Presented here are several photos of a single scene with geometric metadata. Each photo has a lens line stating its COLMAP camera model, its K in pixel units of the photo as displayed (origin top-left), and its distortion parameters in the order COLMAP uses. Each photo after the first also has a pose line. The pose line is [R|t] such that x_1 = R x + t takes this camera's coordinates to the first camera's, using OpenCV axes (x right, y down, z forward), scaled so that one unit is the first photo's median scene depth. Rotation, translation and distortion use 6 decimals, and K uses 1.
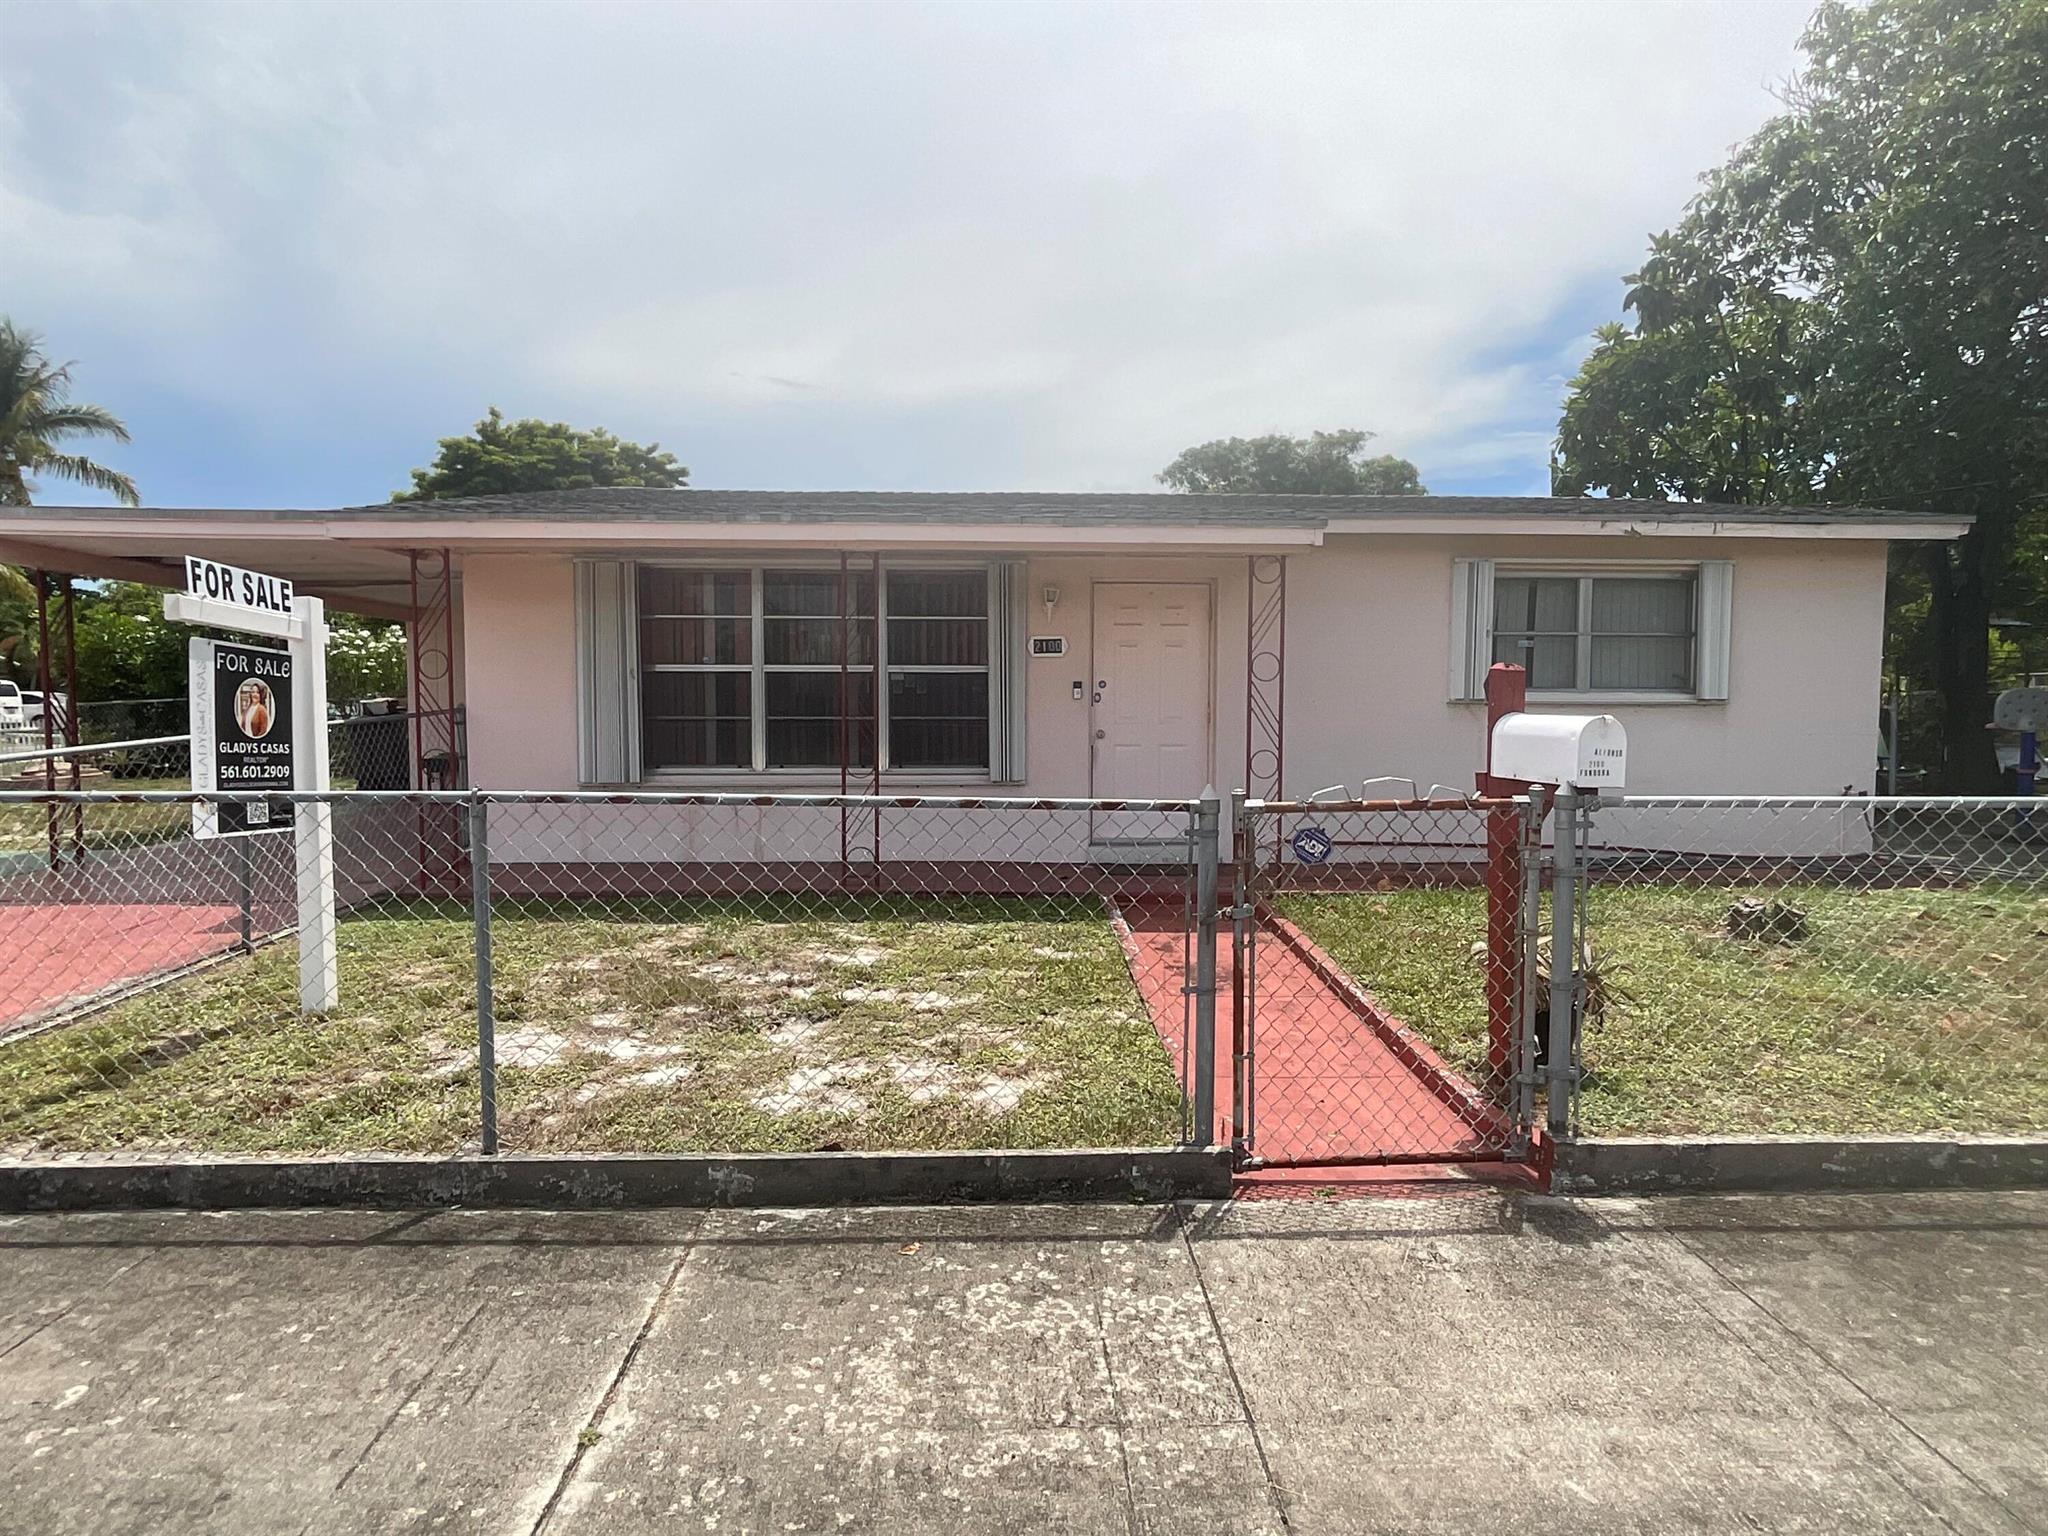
lens RADIAL K [[1137.5, 0, 1024.2], [0, 1137.5, 764.3], [0, 0, 1]] dist [-0.005539, 0.012167]
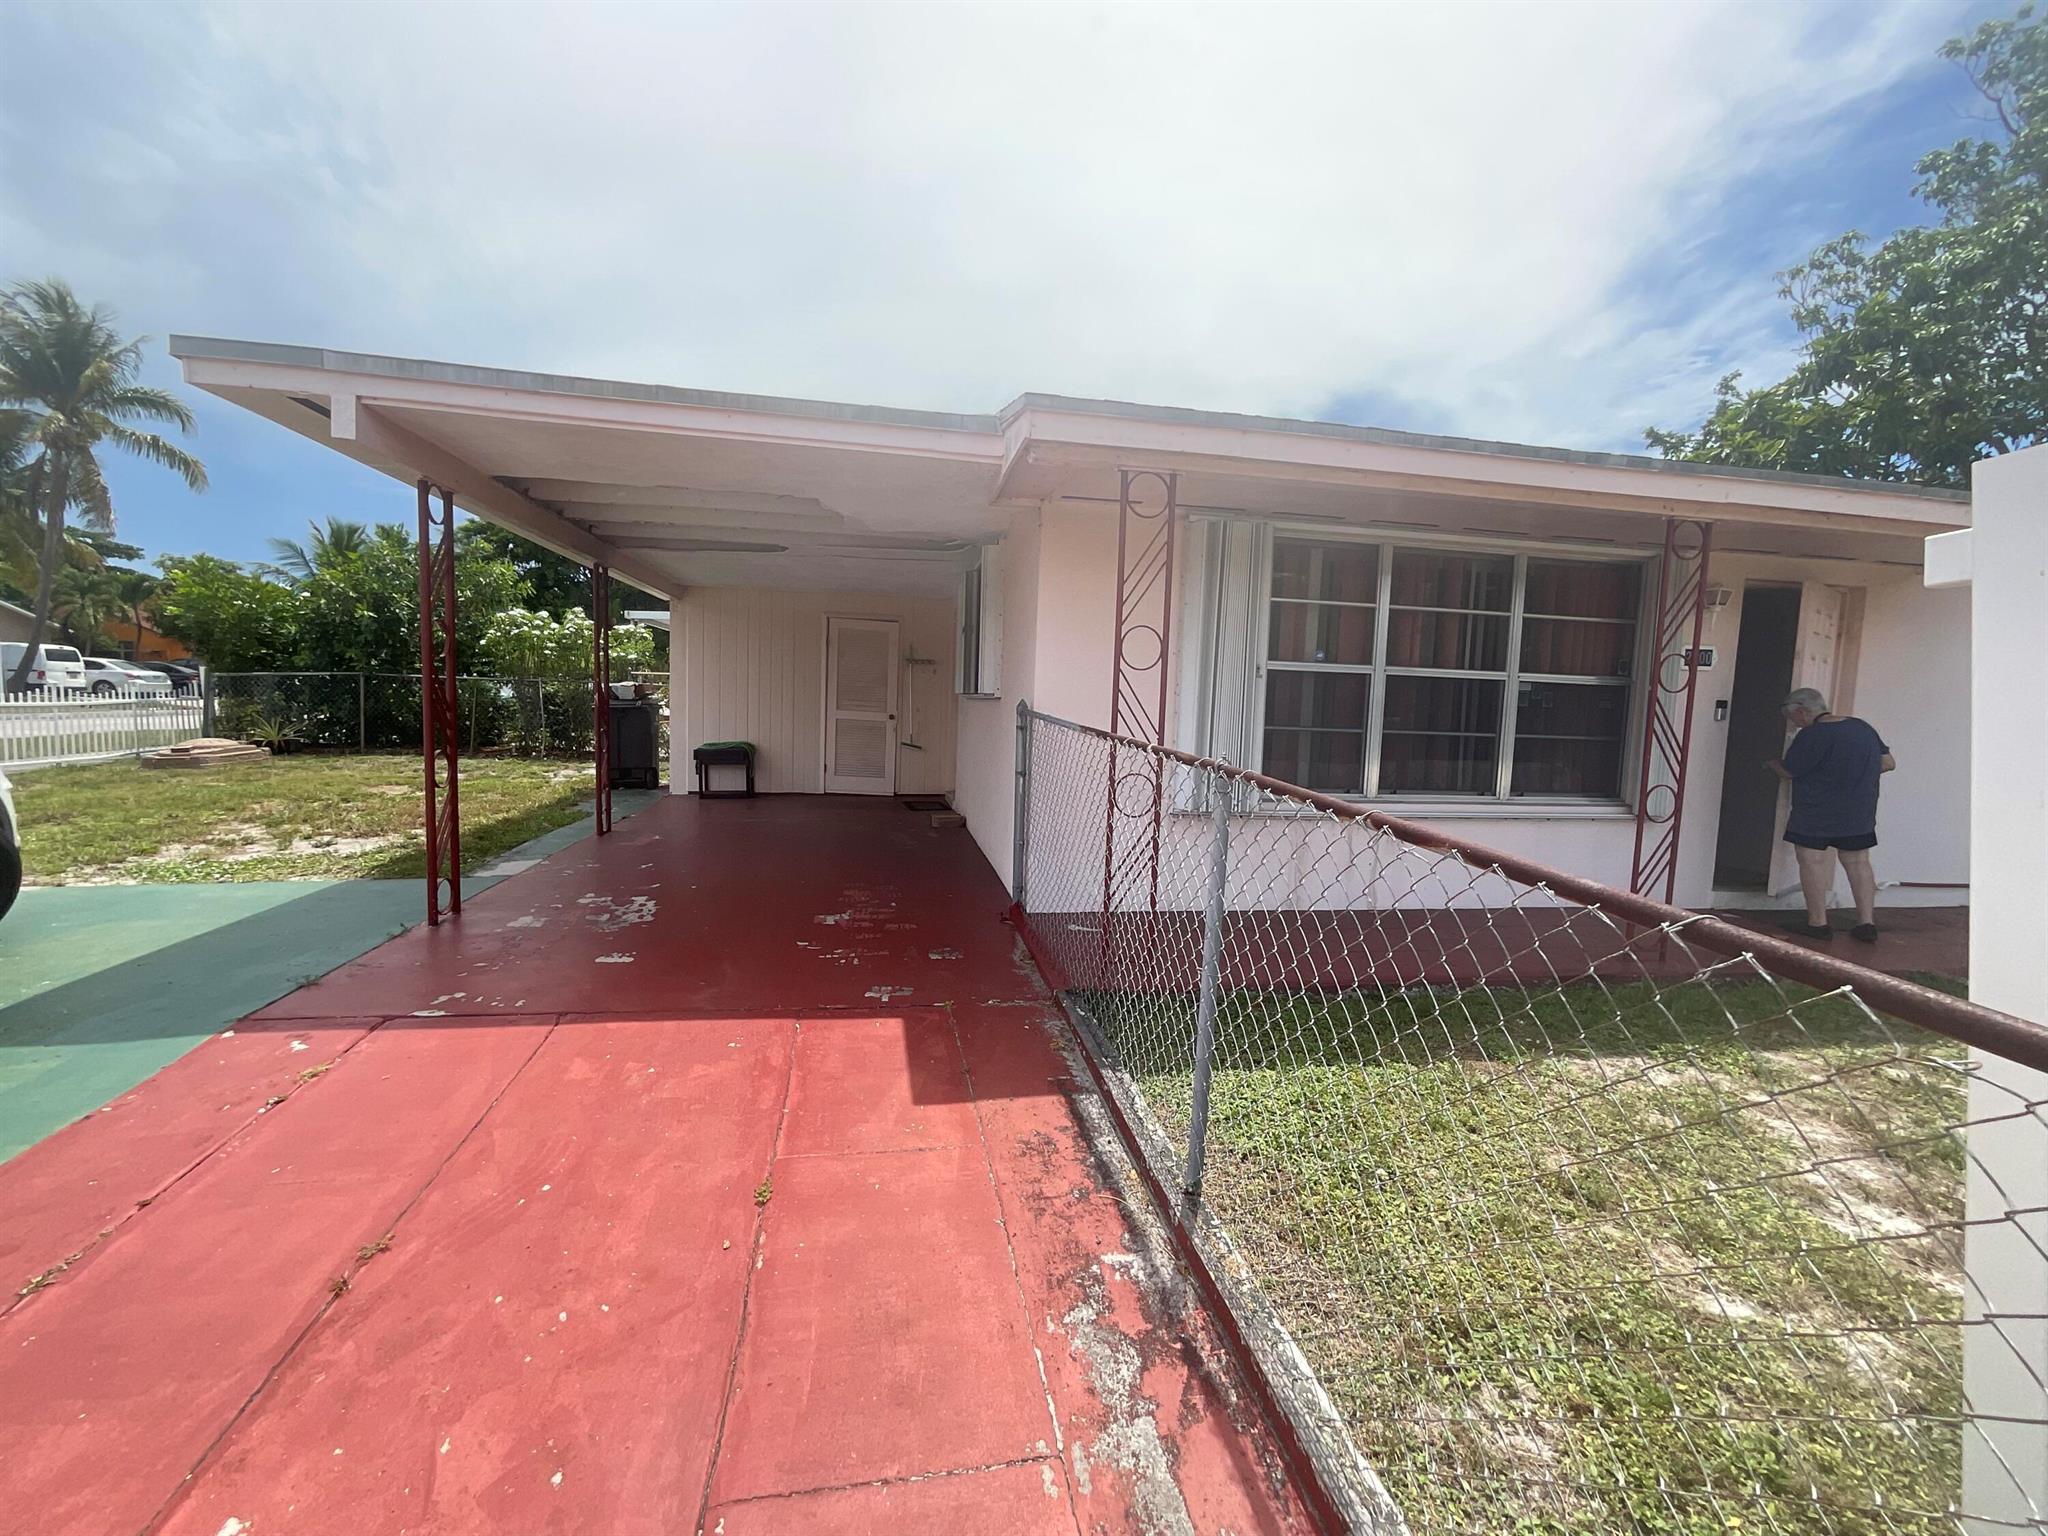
lens RADIAL K [[826.5, 0, 1020.9], [0, 826.5, 764.3], [0, 0, 1]] dist [-0.000549, -0.000045]
pose [[0.987354, 0.025285, 0.156504, -0.280570], [-0.028746, 0.999389, 0.019888, -0.010612], [-0.155905, -0.024135, 0.987477, 0.221089]]
